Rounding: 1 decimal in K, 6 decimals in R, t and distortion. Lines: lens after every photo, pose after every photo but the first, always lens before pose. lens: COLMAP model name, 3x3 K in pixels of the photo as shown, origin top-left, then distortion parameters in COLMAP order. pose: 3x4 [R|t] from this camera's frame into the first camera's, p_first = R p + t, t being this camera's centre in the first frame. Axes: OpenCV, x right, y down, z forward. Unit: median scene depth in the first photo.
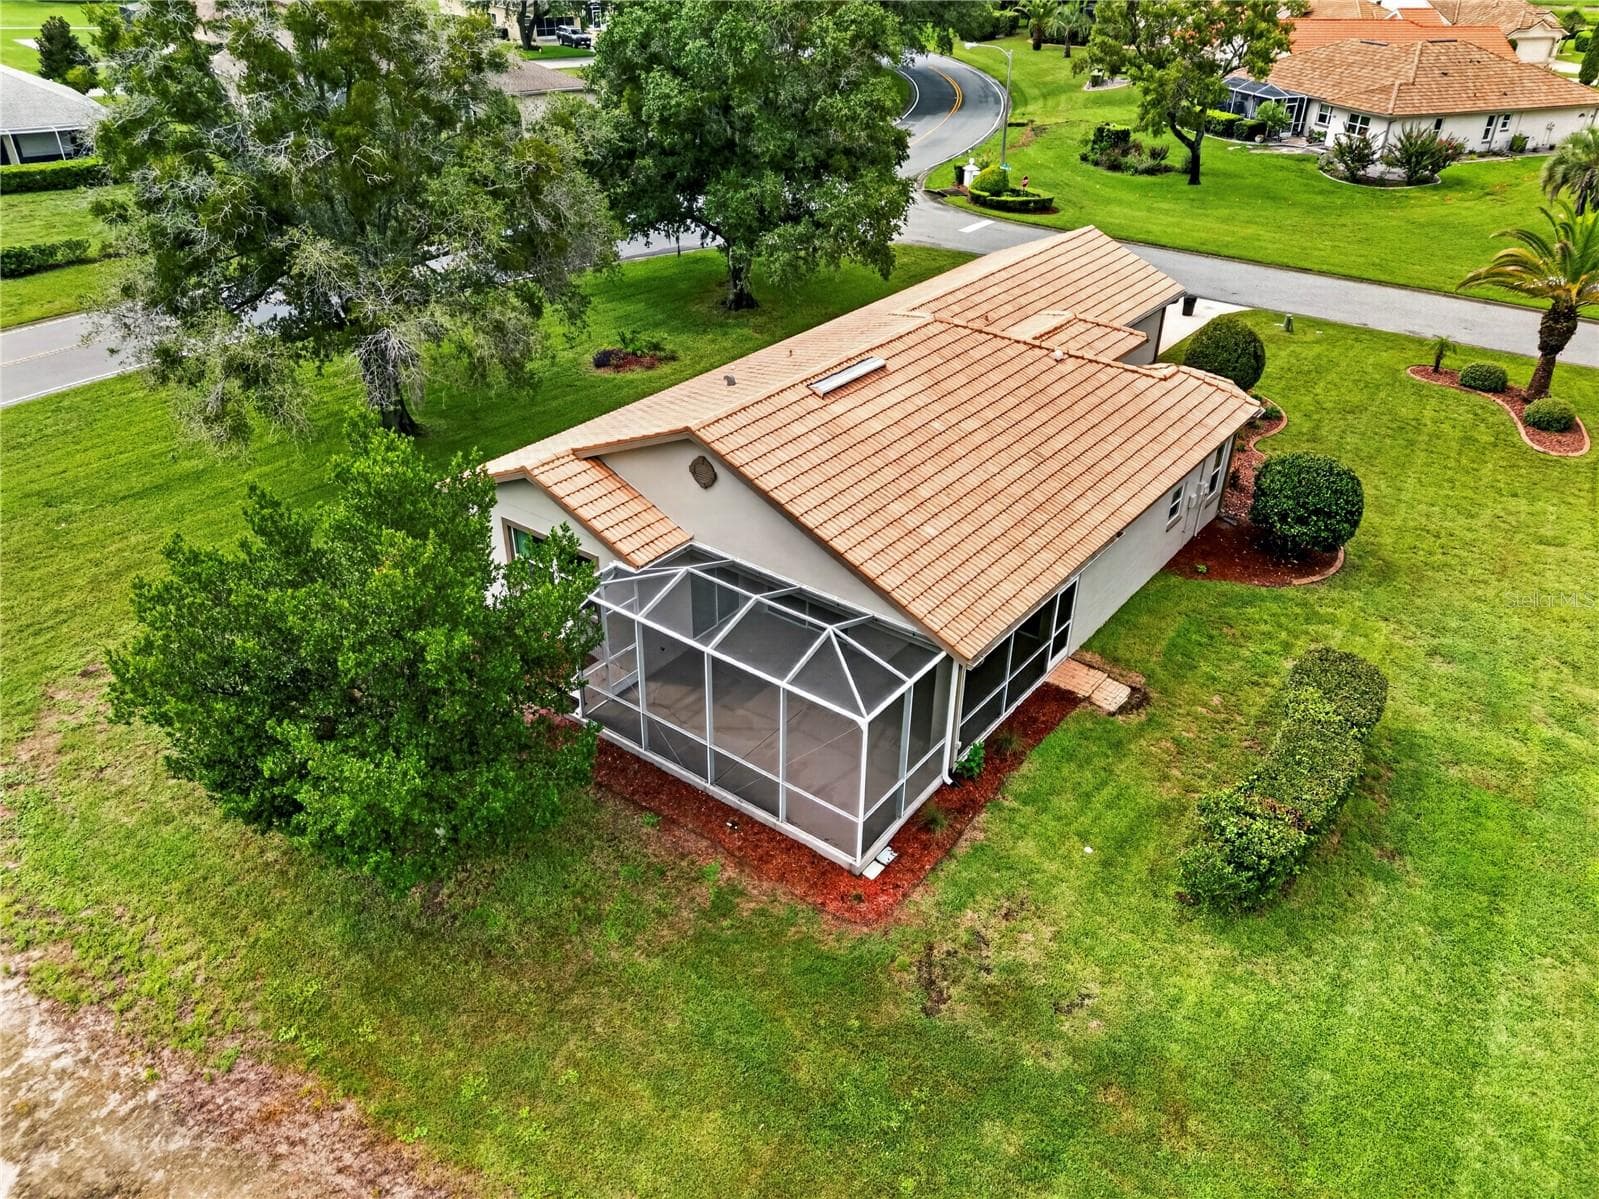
lens RADIAL K [[1166.7, 0, 799.5], [0, 1166.7, 599.5], [0, 0, 1]] dist [0.072209, -0.055911]
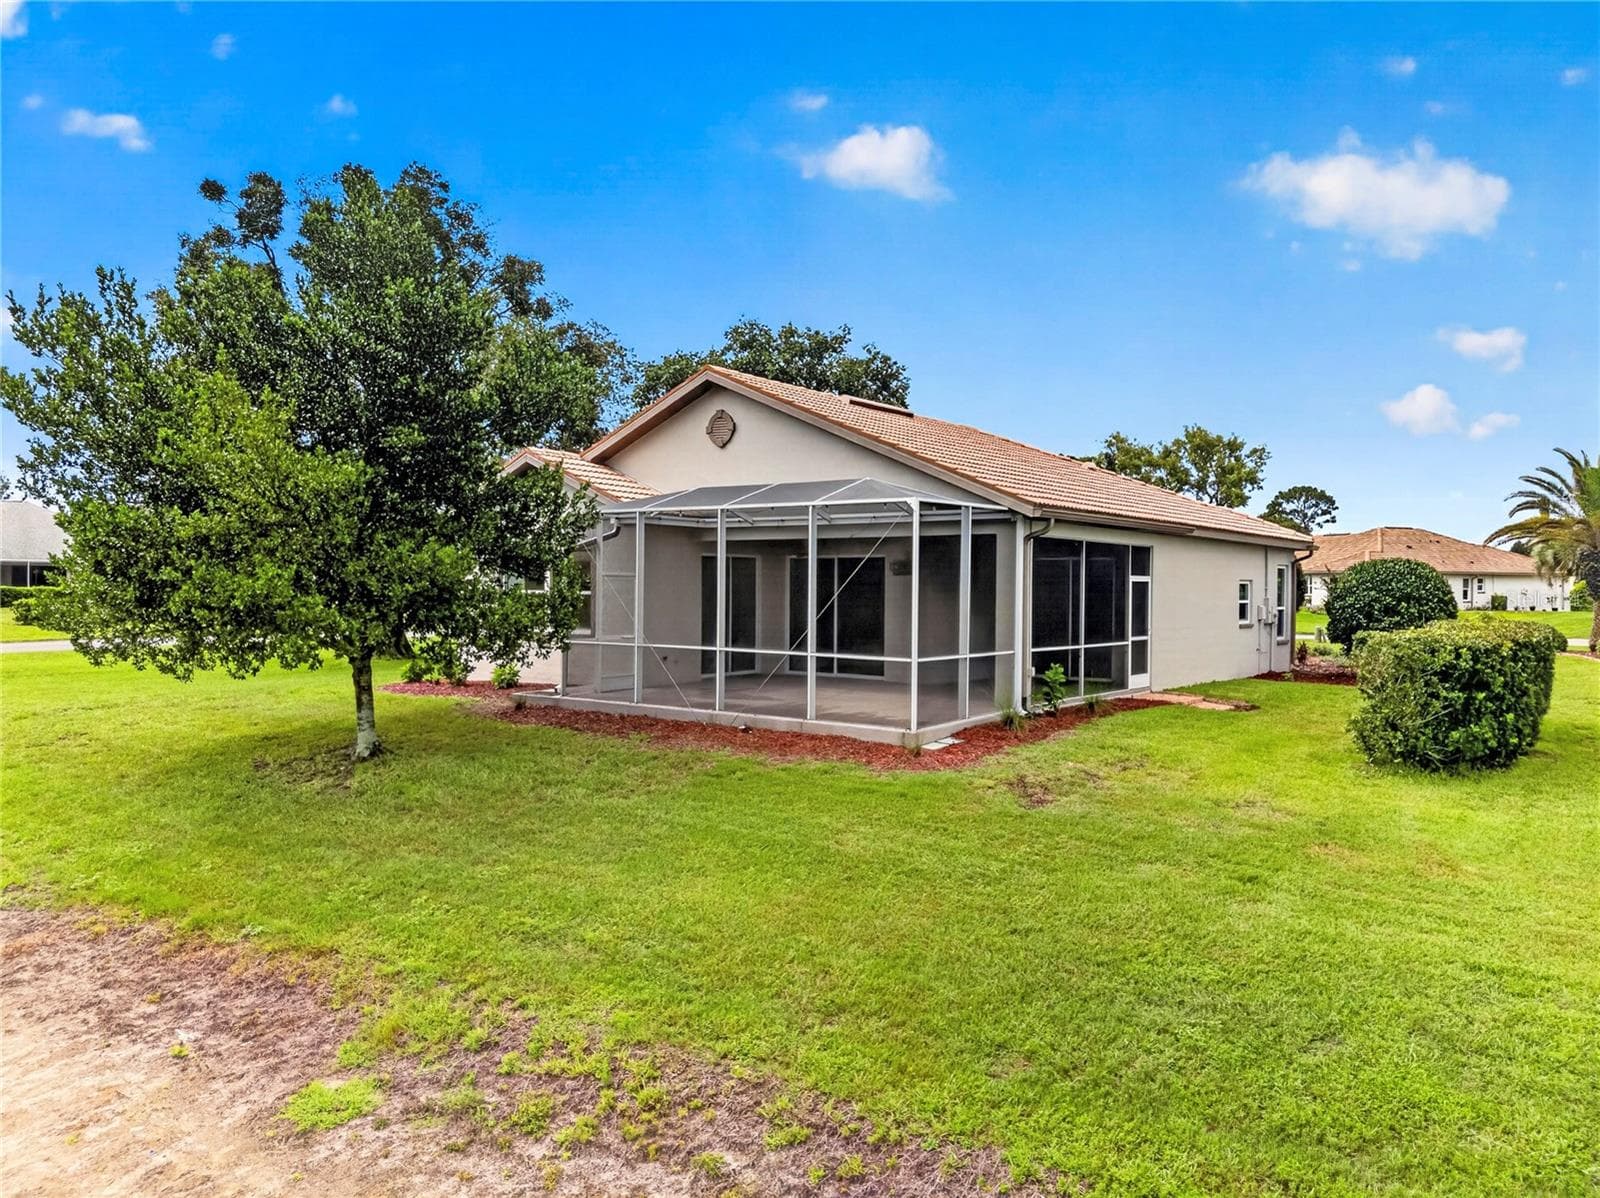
lens RADIAL K [[1167.4, 0, 800.0], [0, 1167.4, 599.0], [0, 0, 1]] dist [0.072209, -0.055911]
pose [[0.999913, -0.008990, -0.009686, -0.013055], [0.002918, 0.865037, -0.501700, 0.463104], [0.012889, 0.501628, 0.864988, 0.273847]]
